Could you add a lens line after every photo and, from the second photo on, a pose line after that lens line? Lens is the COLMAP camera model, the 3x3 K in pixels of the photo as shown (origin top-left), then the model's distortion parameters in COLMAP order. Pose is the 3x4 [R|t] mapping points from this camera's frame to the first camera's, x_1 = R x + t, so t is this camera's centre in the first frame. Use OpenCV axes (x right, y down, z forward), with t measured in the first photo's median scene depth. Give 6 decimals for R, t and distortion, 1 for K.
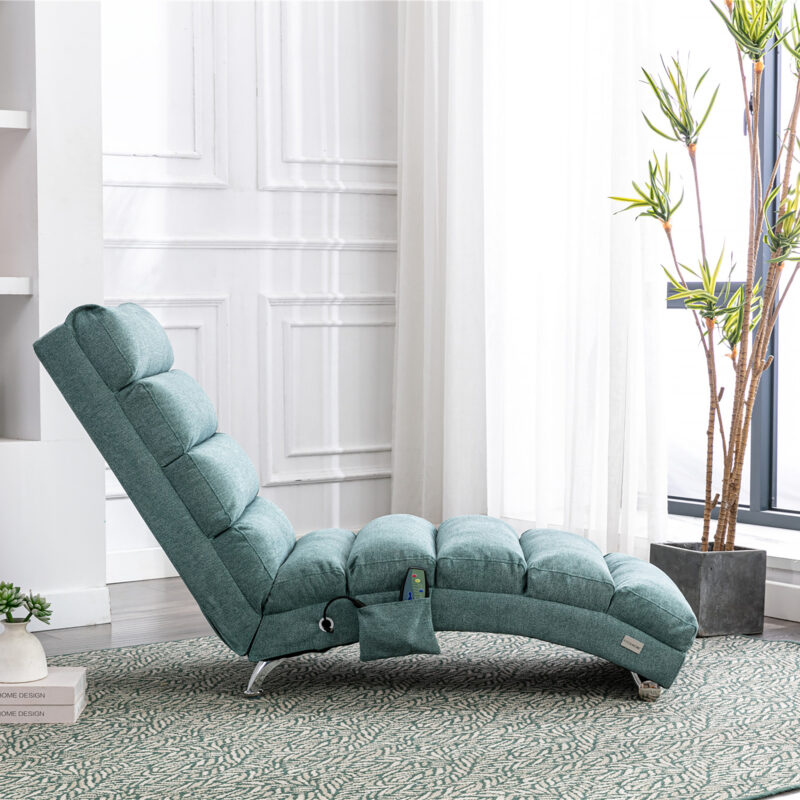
lens RADIAL K [[1843.5, 0, 400.0], [0, 1843.5, 400.0], [0, 0, 1]] dist [-0.011462, -0.042470]
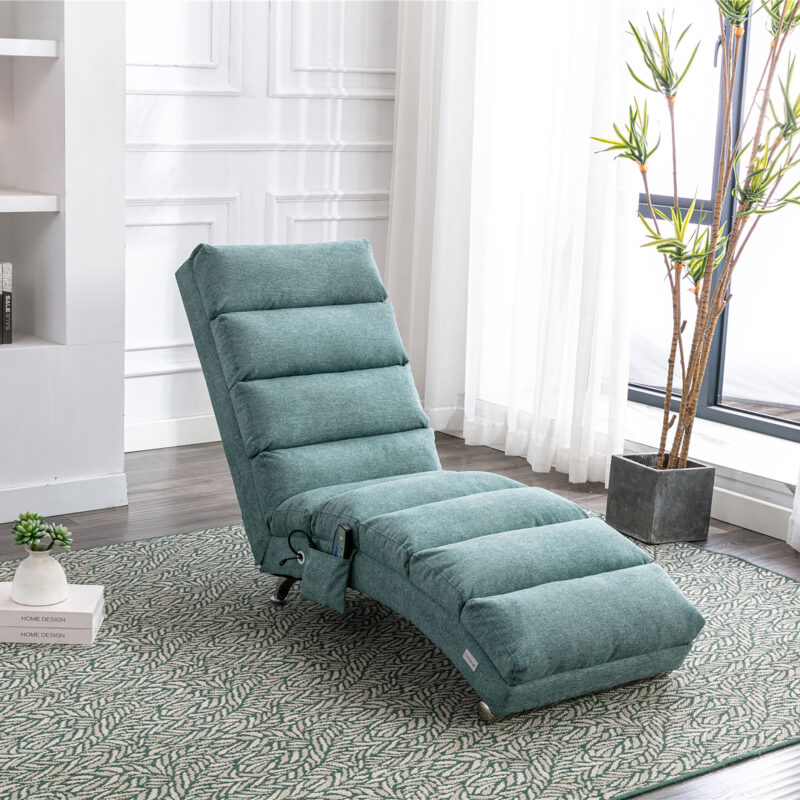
lens RADIAL K [[1556.1, 0, 400.0], [0, 1556.1, 400.0], [0, 0, 1]] dist [-0.007291, -0.067368]
pose [[0.999247, 0.035263, 0.016185, -0.009491], [-0.037171, 0.989629, 0.138755, -0.085261], [-0.011124, -0.139252, 0.990195, 0.073865]]
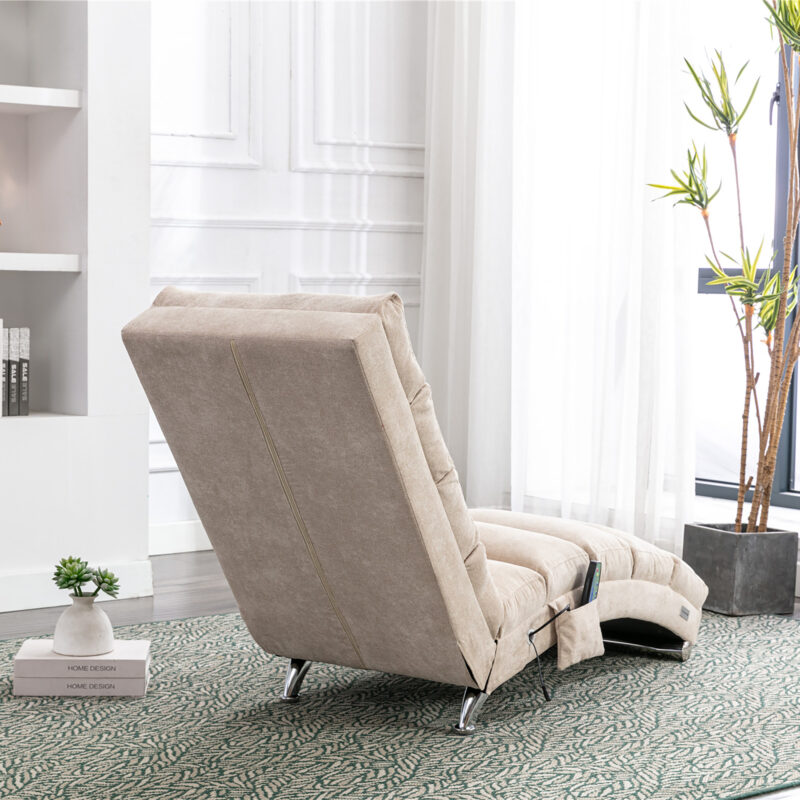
lens RADIAL K [[1801.6, 0, 400.0], [0, 1801.6, 400.0], [0, 0, 1]] dist [-0.012176, -0.114415]
pose [[0.999694, 0.013251, 0.020879, -0.045650], [-0.013540, 0.999814, 0.013740, -0.002710], [-0.020693, -0.014019, 0.999688, 0.005435]]
